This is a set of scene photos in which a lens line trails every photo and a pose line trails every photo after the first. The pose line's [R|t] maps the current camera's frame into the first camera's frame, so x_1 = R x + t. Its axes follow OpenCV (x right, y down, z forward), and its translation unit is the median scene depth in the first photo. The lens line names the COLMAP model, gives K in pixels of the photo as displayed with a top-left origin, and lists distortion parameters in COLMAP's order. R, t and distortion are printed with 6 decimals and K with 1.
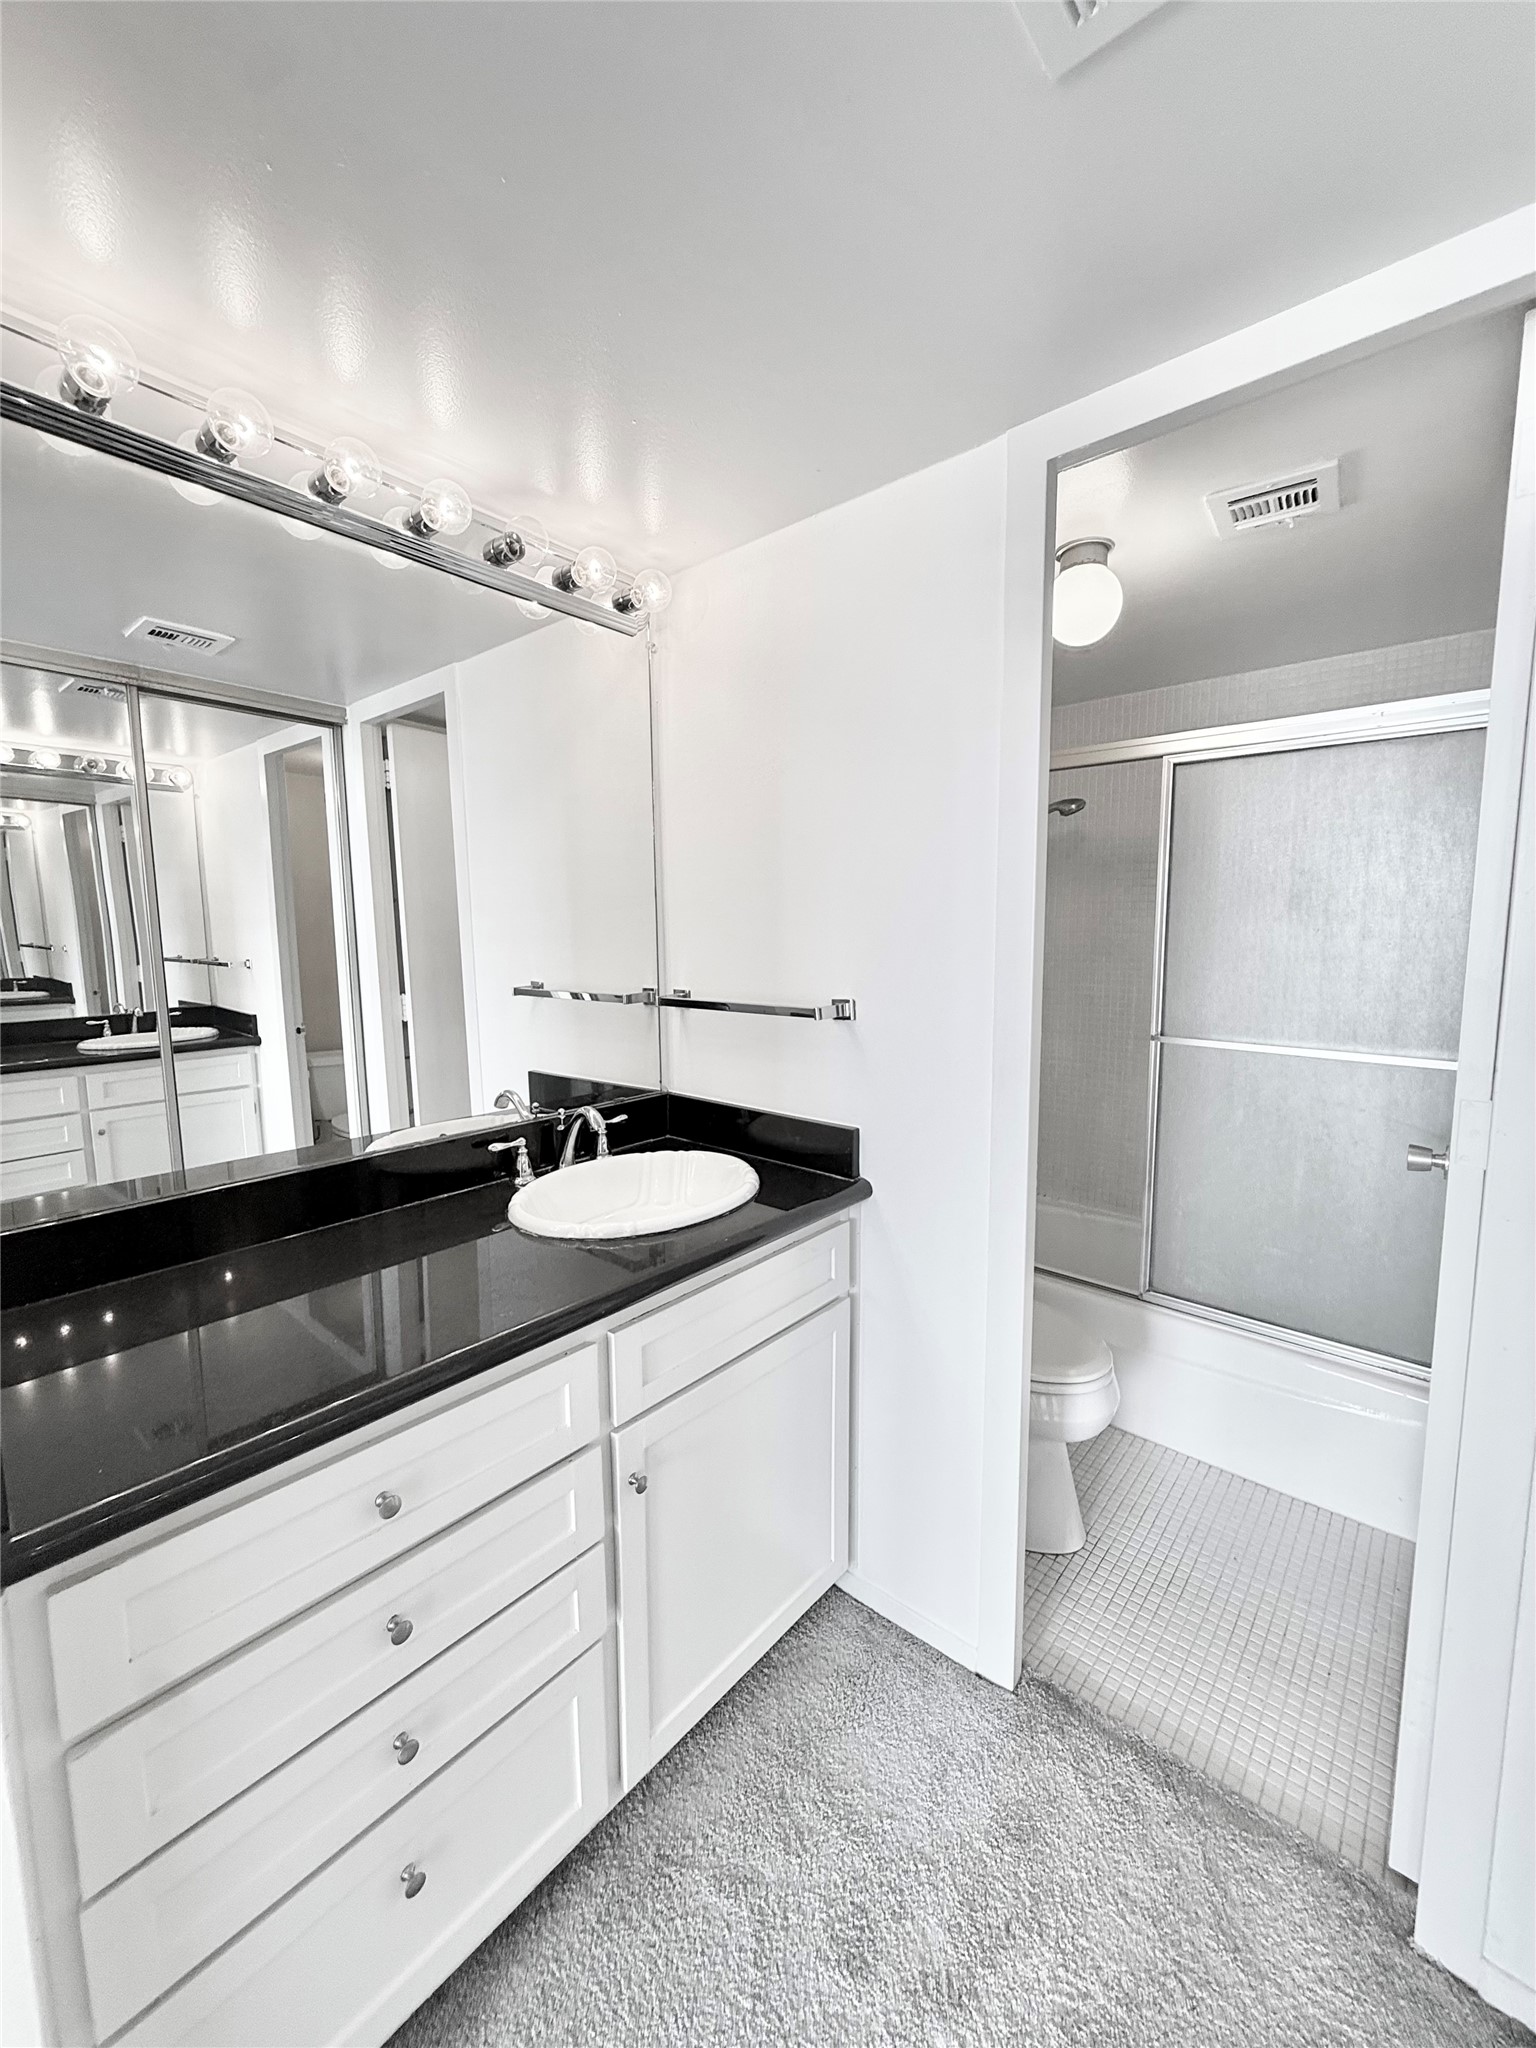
lens RADIAL K [[816.5, 0, 769.0], [0, 816.5, 1028.1], [0, 0, 1]] dist [-0.000597, 0.000686]
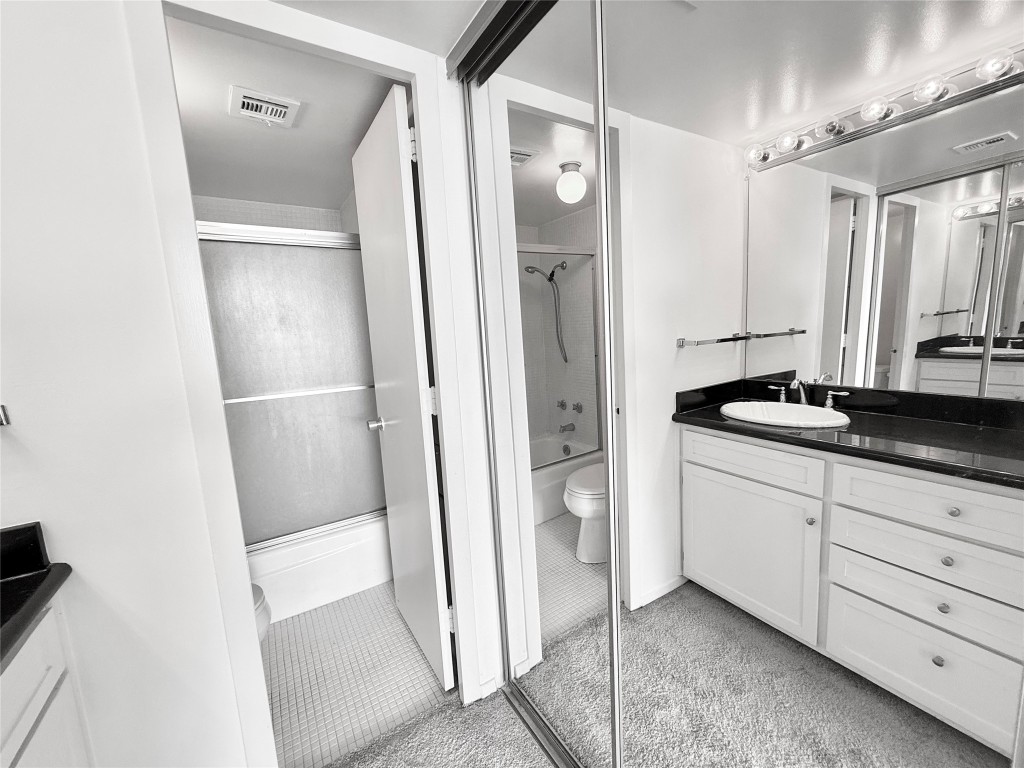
lens RADIAL K [[408.2, 0, 507.7], [0, 408.2, 388.0], [0, 0, 1]] dist [-0.000597, 0.000686]
pose [[0.300871, -0.145161, 0.942552, -0.173255], [0.165274, 0.981329, 0.098376, -0.000428], [-0.939234, 0.126181, 0.319245, 0.202923]]
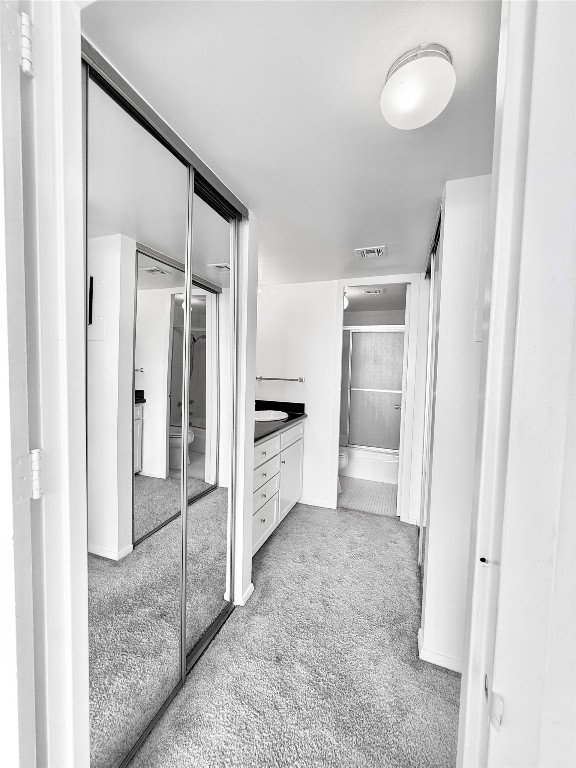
lens RADIAL K [[306.2, 0, 287.4], [0, 306.2, 382.1], [0, 0, 1]] dist [-0.000597, 0.000686]
pose [[0.939585, 0.015558, 0.341963, -0.581614], [0.004925, 0.998249, -0.058948, 0.094640], [-0.342281, 0.057071, 0.937863, -0.667225]]
